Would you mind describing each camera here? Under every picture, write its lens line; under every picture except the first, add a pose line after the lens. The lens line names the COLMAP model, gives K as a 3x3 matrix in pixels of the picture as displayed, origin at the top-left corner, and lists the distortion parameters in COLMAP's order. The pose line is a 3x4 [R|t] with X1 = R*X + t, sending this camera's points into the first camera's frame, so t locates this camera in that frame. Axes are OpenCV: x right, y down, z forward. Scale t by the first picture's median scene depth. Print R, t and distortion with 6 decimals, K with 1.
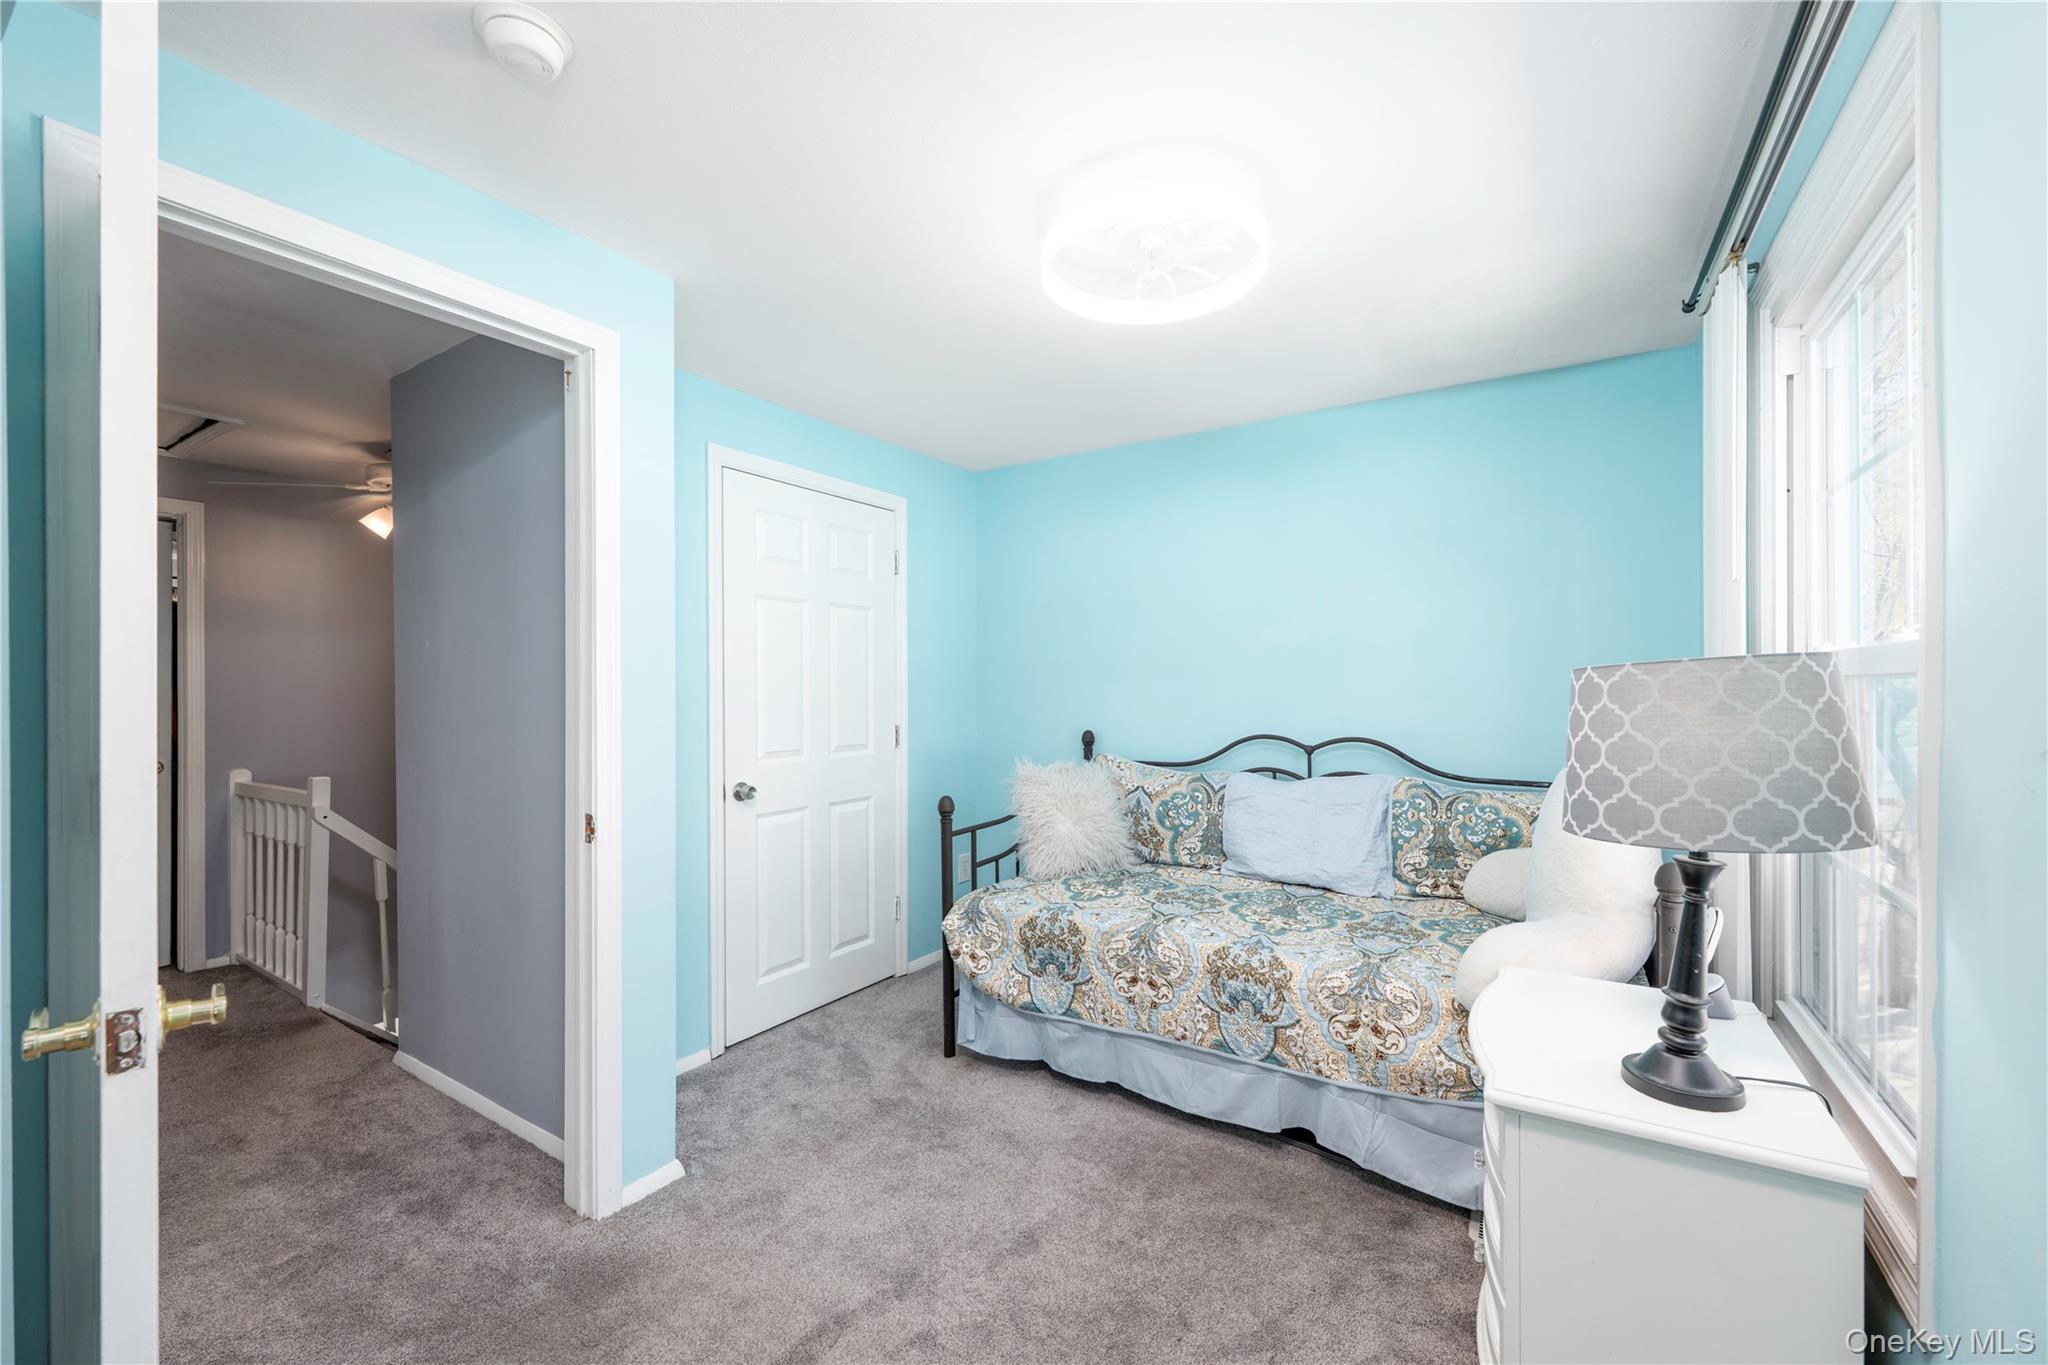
lens RADIAL K [[818.1, 0, 1024.0], [0, 818.1, 682.5], [0, 0, 1]] dist [0.000975, 0.000117]
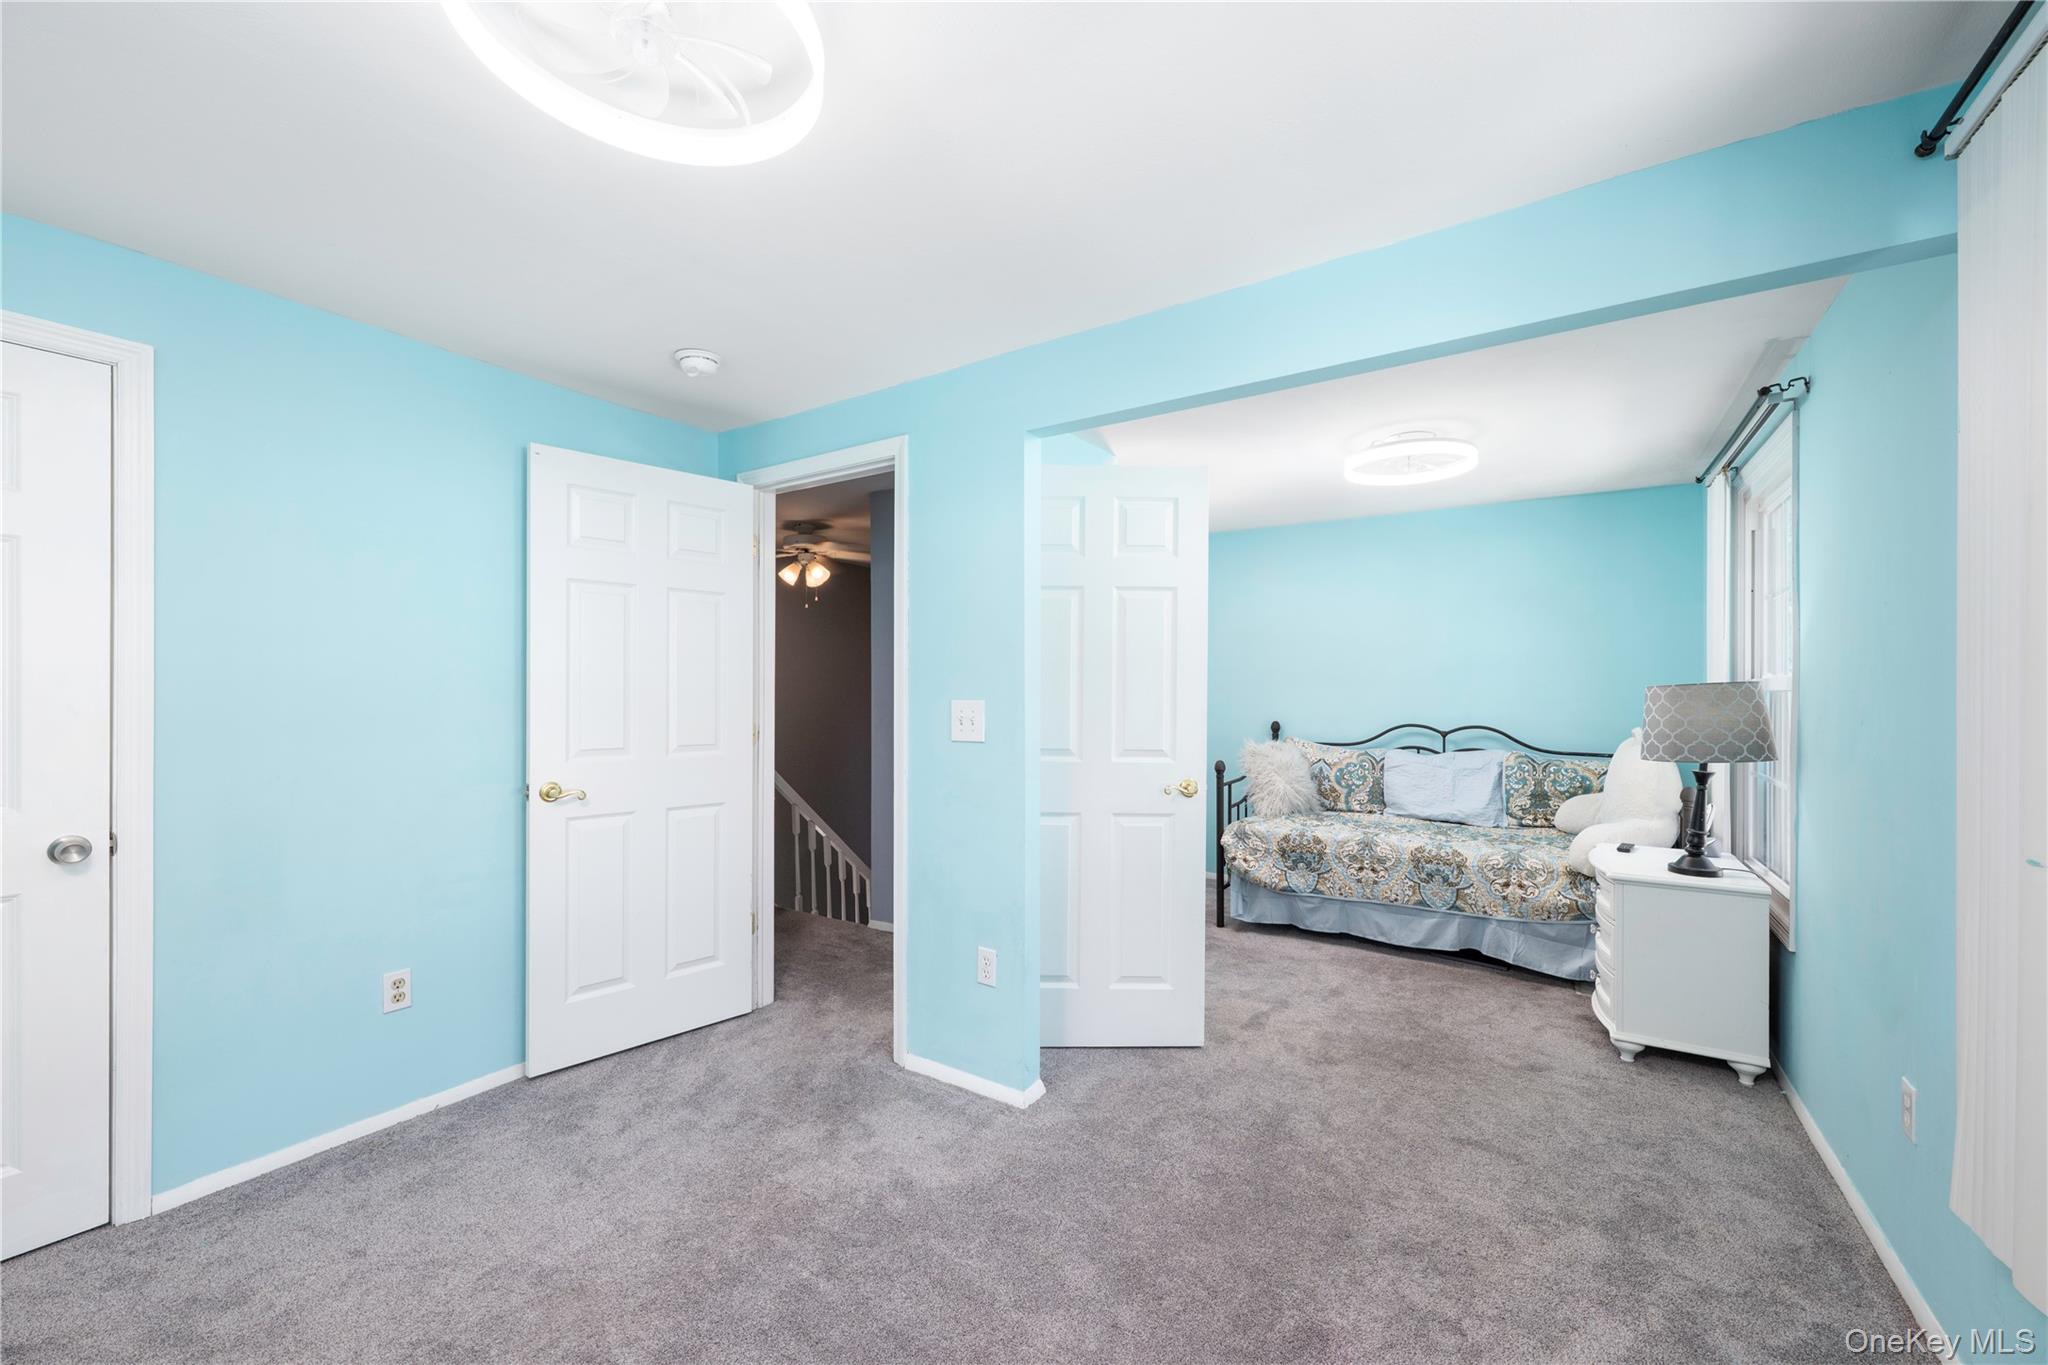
lens RADIAL K [[818.1, 0, 1024.0], [0, 818.1, 682.5], [0, 0, 1]] dist [0.000975, 0.000117]
pose [[0.999968, 0.006971, -0.003809, -0.518351], [-0.006975, 0.999975, -0.000797, -0.007107], [0.003803, 0.000824, 0.999992, -0.629214]]
